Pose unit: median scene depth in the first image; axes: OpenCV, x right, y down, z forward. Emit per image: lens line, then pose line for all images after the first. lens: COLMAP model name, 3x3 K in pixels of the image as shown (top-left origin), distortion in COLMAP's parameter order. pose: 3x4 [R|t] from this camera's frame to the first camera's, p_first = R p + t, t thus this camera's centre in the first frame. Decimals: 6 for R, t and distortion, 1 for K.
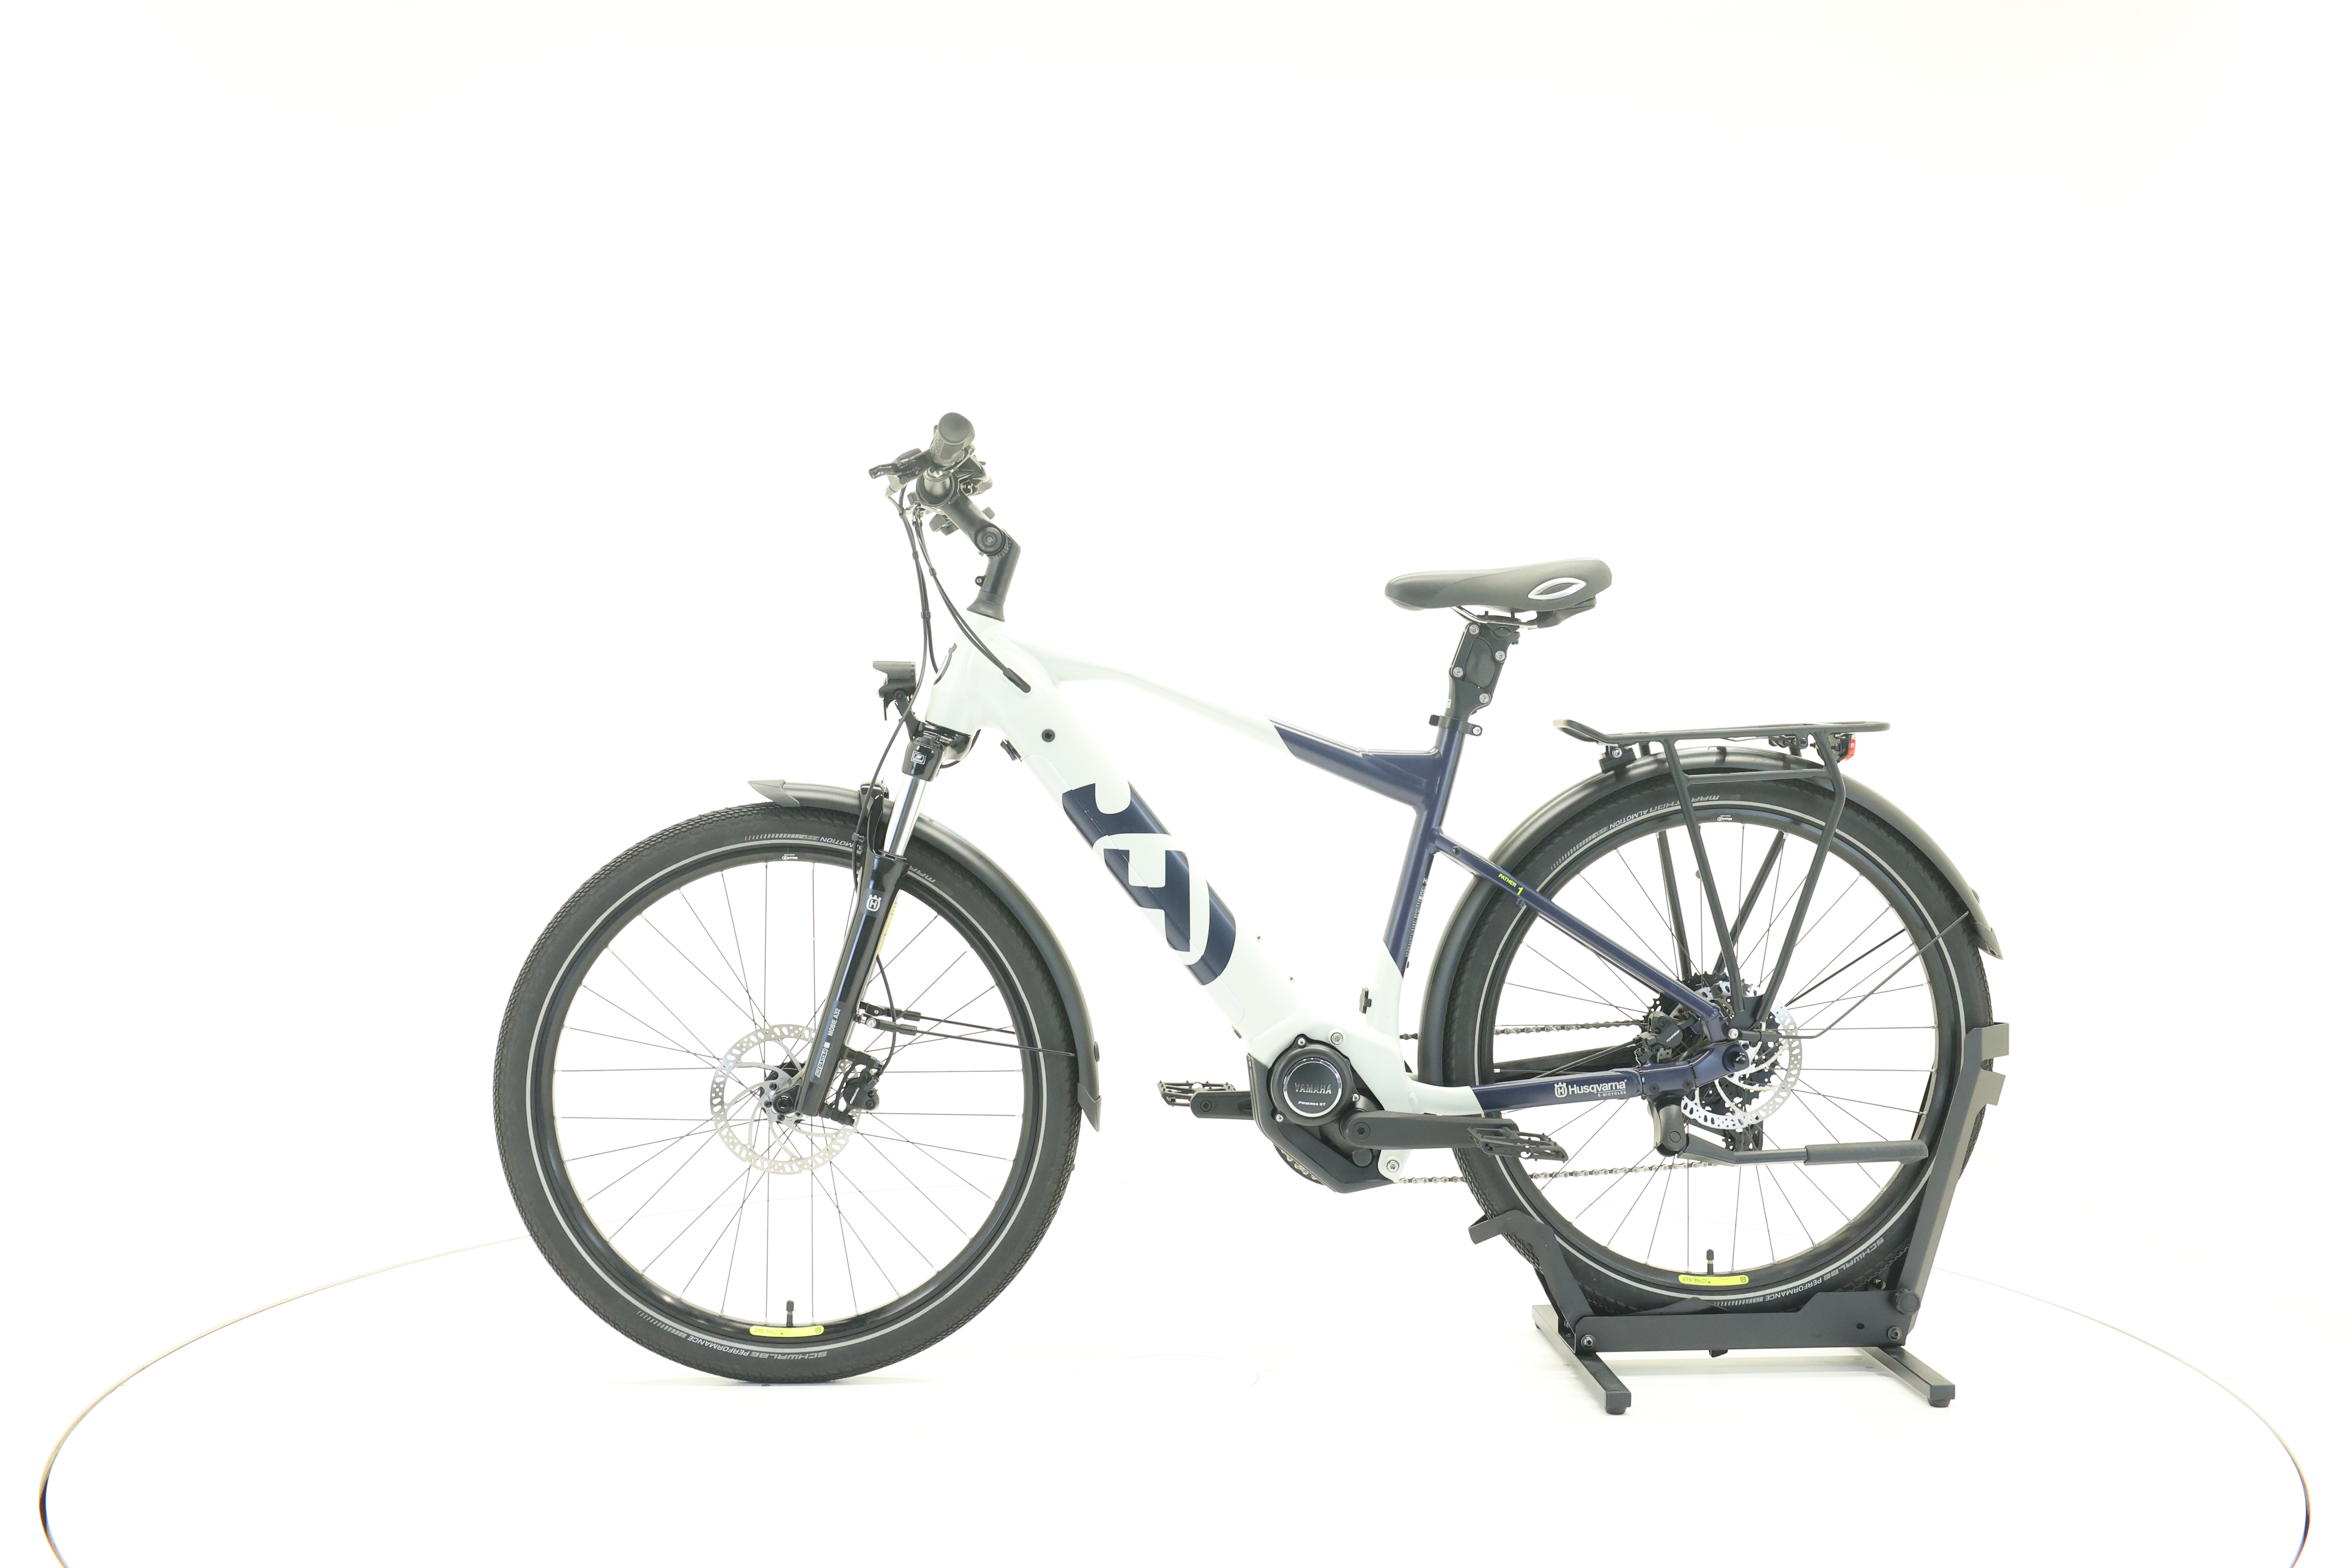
lens RADIAL K [[2424.6, 0, 1176.0], [0, 2424.6, 784.0], [0, 0, 1]] dist [0.008586, 0.009882]
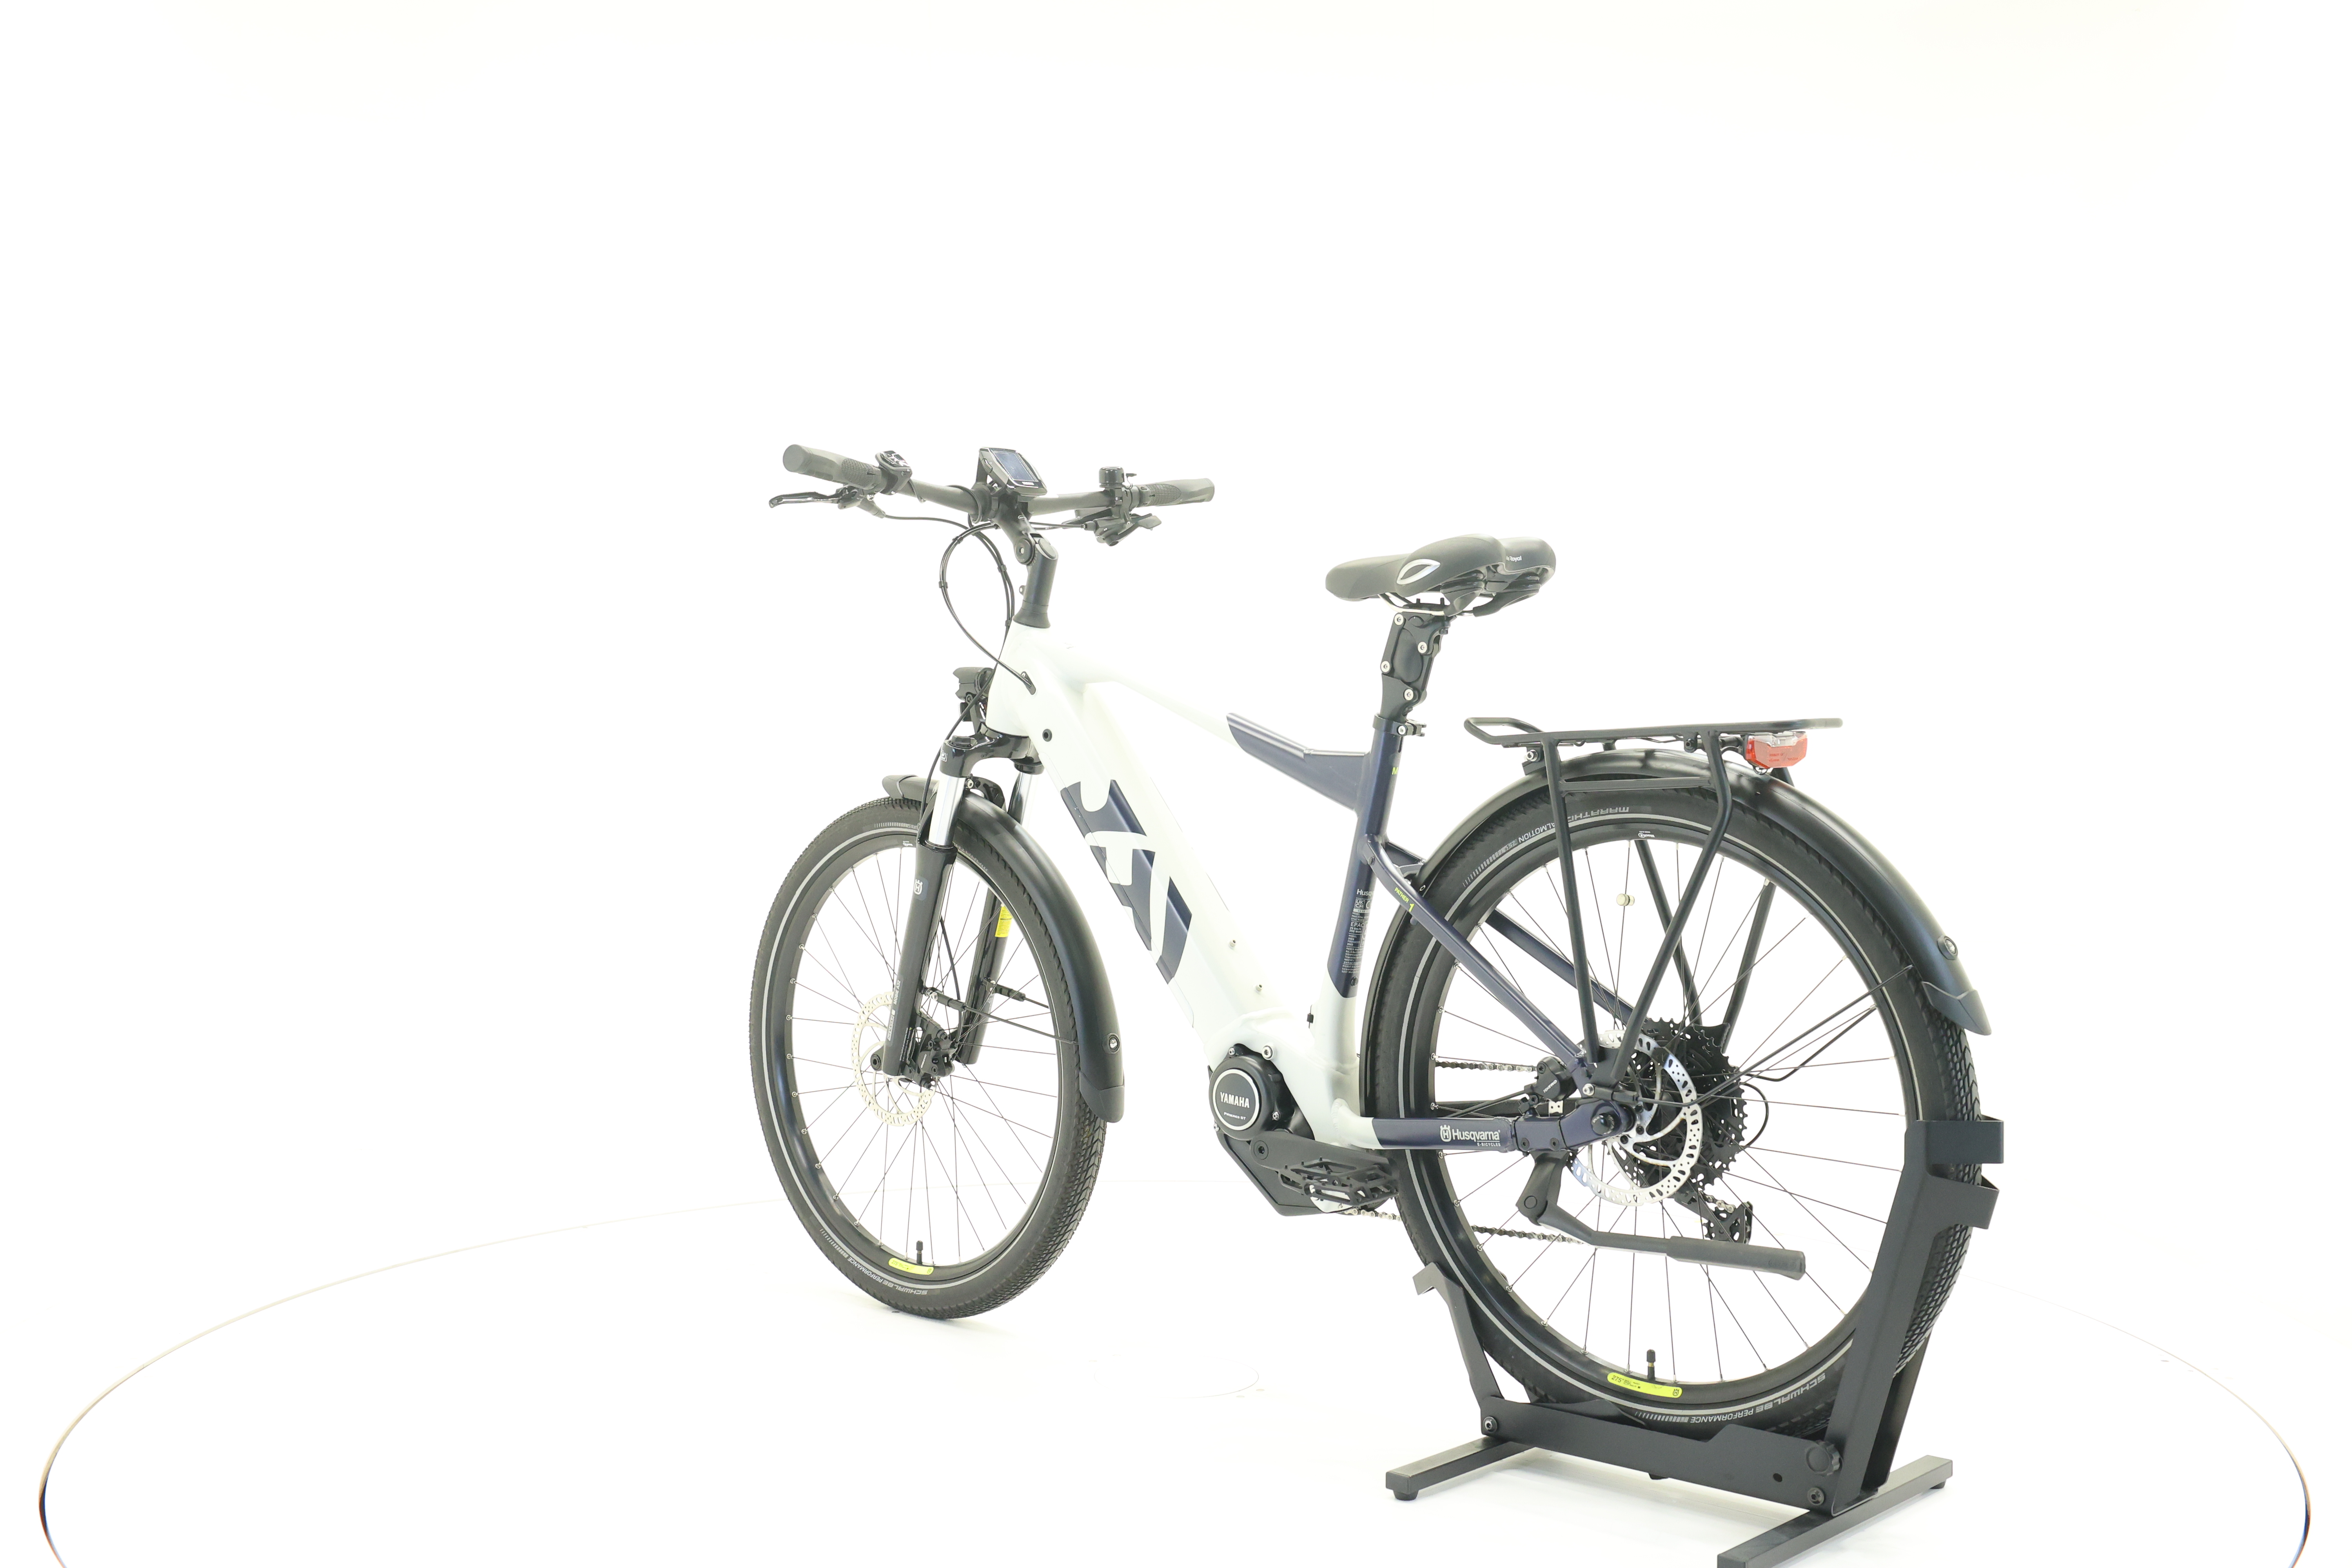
lens RADIAL K [[2424.6, 0, 1176.0], [0, 2424.6, 784.0], [0, 0, 1]] dist [0.008586, 0.009882]
pose [[0.692241, 0.014181, -0.721527, 0.720952], [-0.017098, 0.999849, 0.003247, -0.003258], [0.721464, 0.010089, 0.692378, 0.306360]]
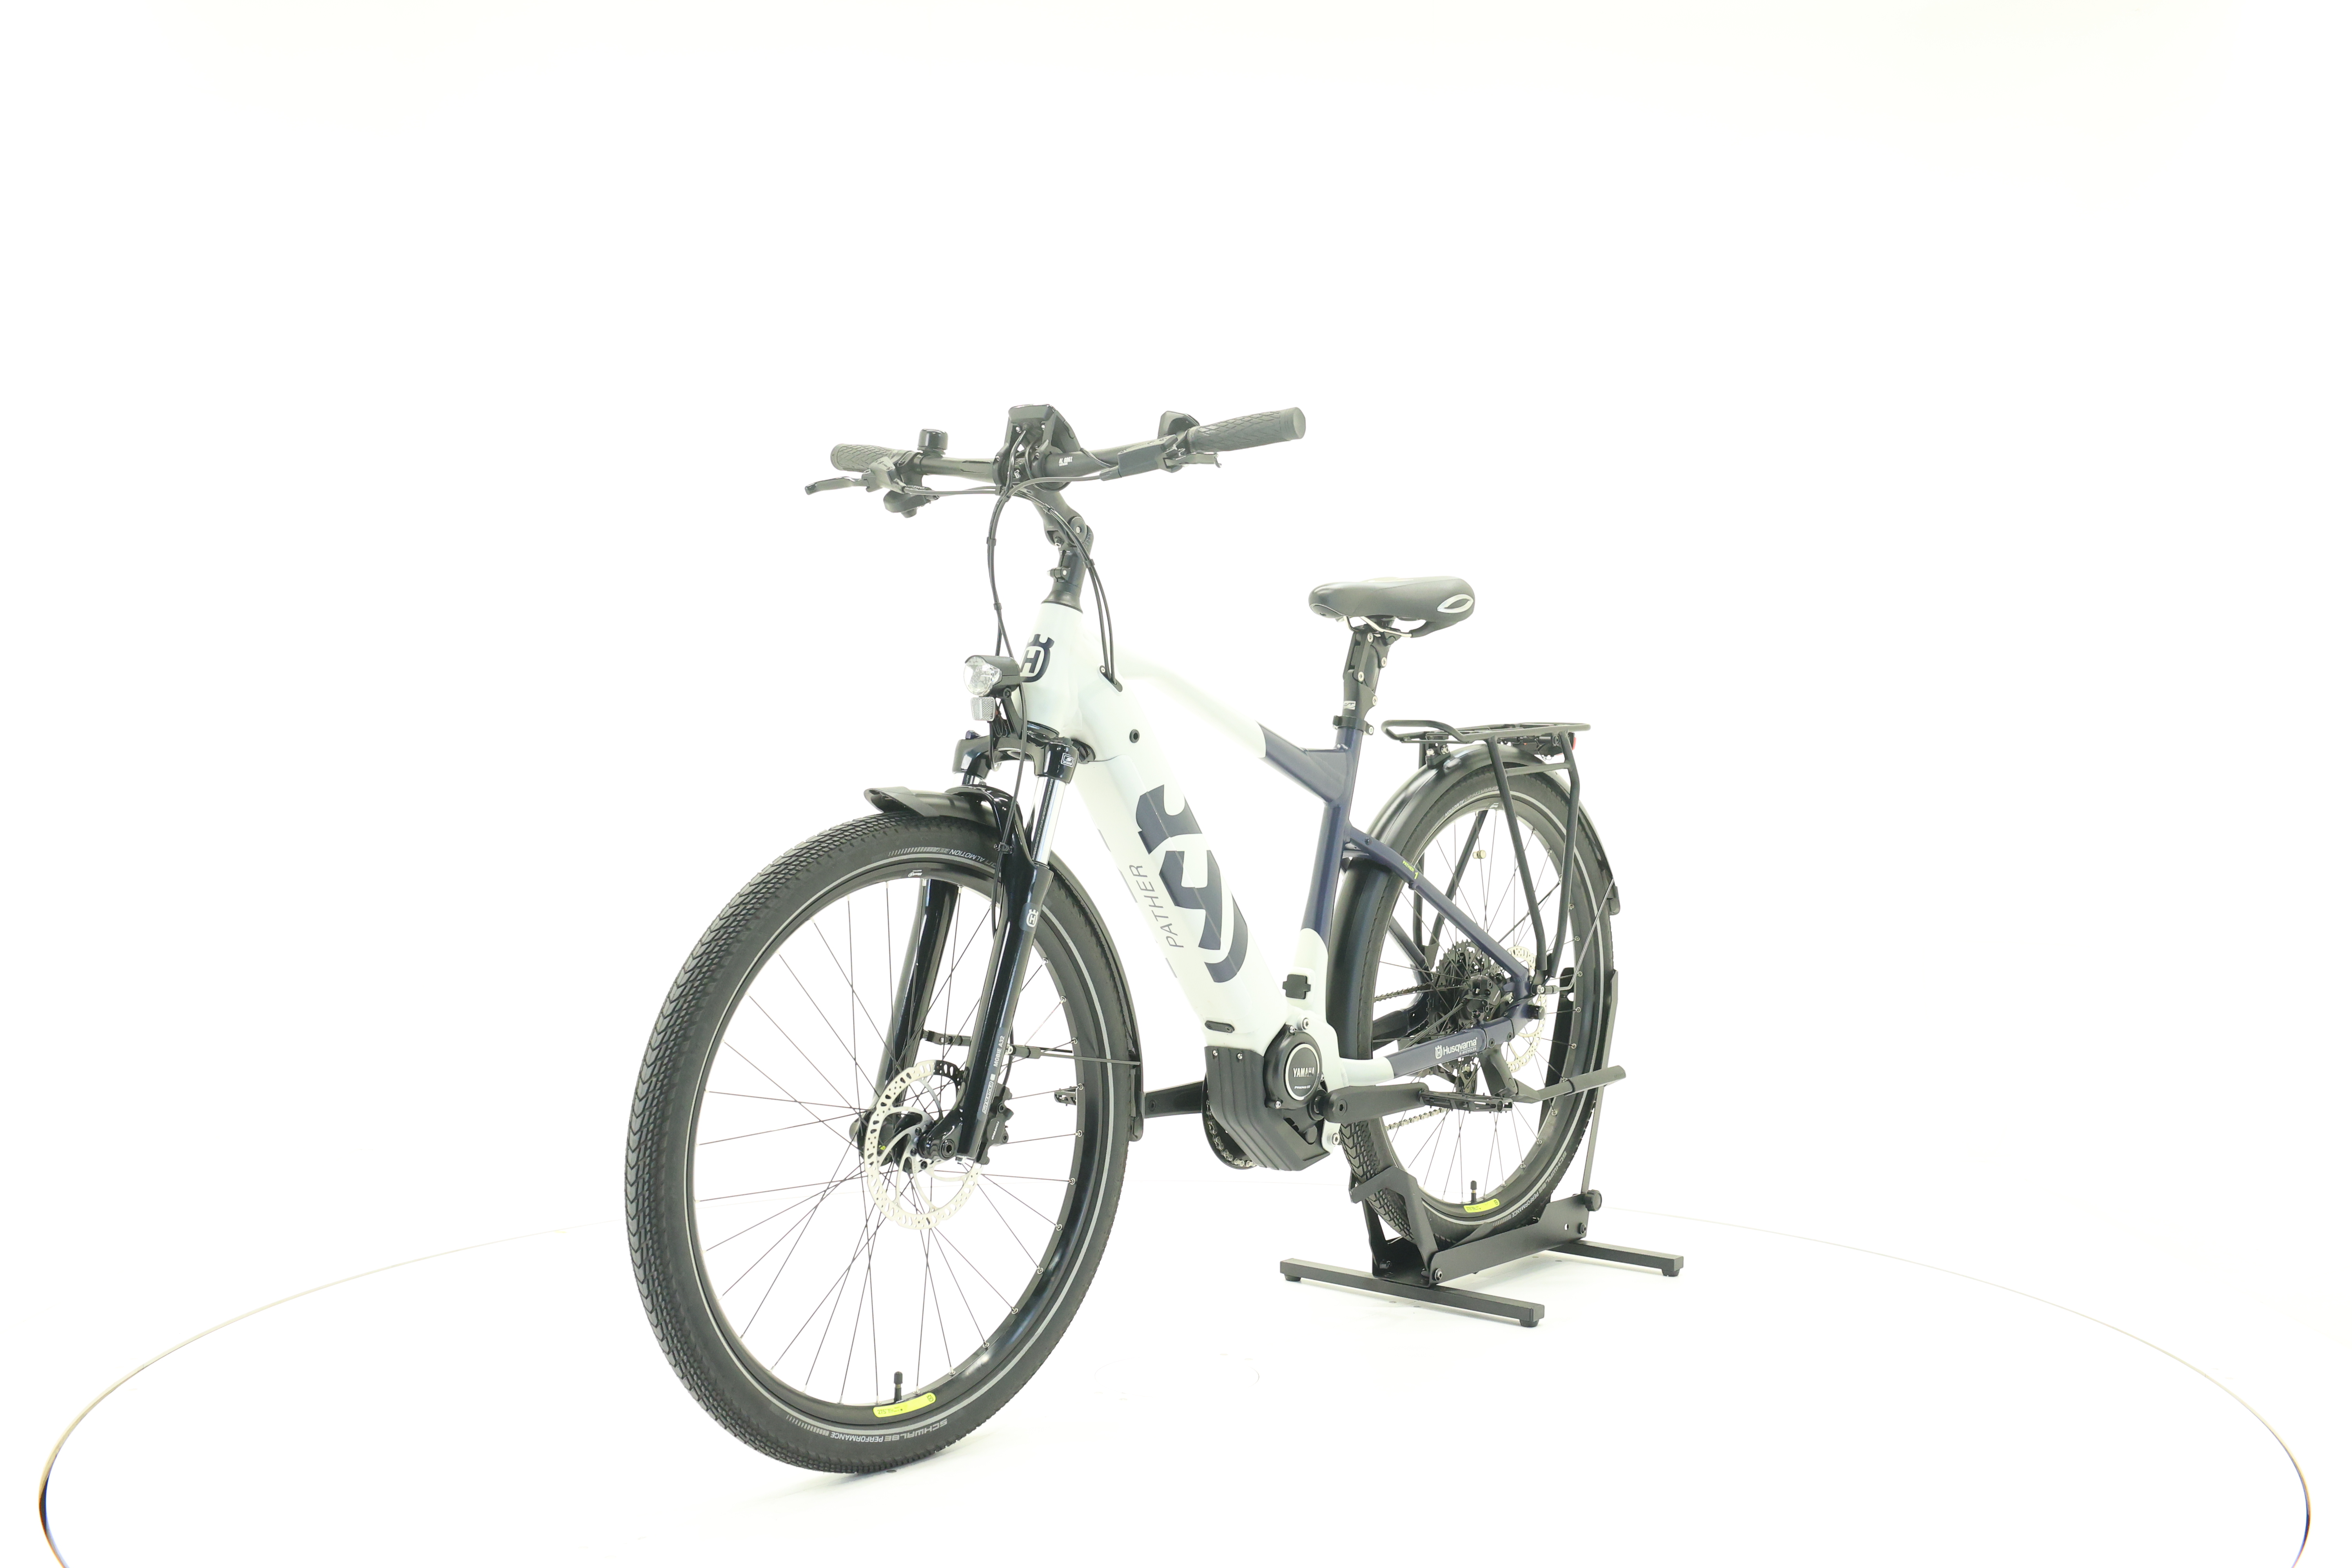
lens RADIAL K [[2424.6, 0, 1176.0], [0, 2424.6, 784.0], [0, 0, 1]] dist [0.008586, 0.009882]
pose [[0.698670, -0.017590, 0.715228, -0.713783], [0.014218, 0.999842, 0.010700, -0.010720], [-0.715303, 0.002693, 0.698809, 0.301521]]
